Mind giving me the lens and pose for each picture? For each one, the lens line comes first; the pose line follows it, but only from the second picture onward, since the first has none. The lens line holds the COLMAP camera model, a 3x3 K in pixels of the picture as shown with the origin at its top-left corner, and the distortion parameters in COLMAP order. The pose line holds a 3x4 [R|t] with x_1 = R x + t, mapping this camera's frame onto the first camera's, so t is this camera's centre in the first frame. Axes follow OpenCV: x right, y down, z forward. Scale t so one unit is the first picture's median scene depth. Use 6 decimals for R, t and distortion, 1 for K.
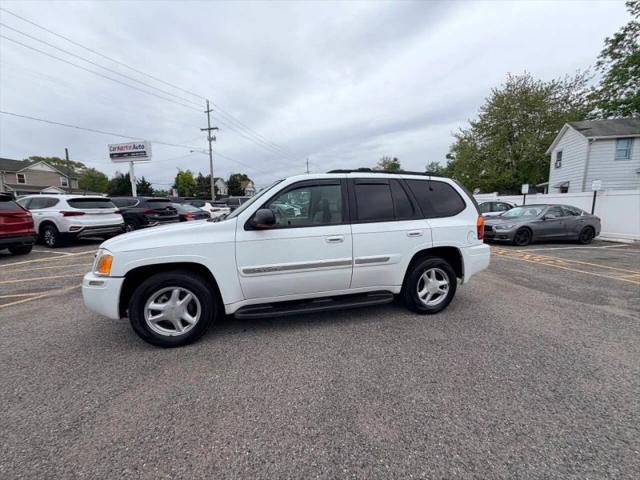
lens RADIAL K [[254.4, 0, 317.7], [0, 254.4, 238.9], [0, 0, 1]] dist [-0.000026, -0.000492]
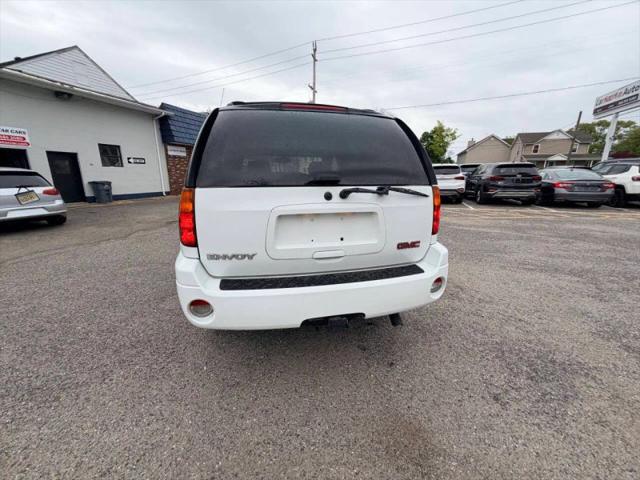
lens RADIAL K [[253.8, 0, 318.9], [0, 253.8, 238.6], [0, 0, 1]] dist [0.000160, 0.000105]
pose [[-0.054284, 0.244077, -0.968235, 0.396486], [-0.123680, 0.960555, 0.249075, -0.053657], [0.990836, 0.133272, -0.021956, 0.467493]]
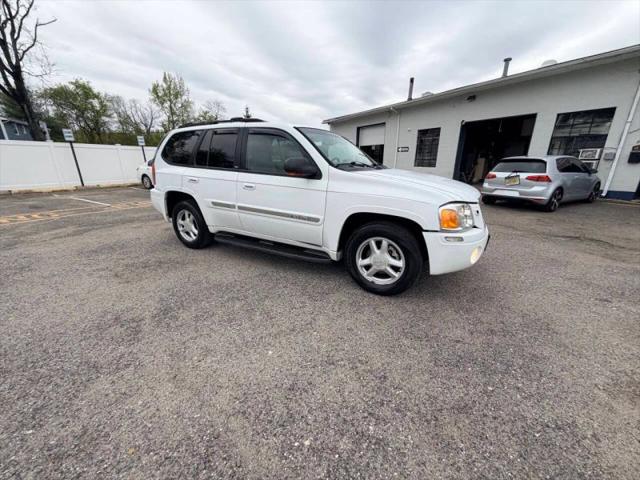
lens RADIAL K [[253.5, 0, 319.6], [0, 253.5, 239.5], [0, 0, 1]] dist [0.000109, -0.000096]
pose [[-0.717879, -0.210109, 0.663705, -0.333972], [0.080032, 0.922141, 0.378486, -0.077294], [-0.691553, 0.324824, -0.645170, 0.672990]]
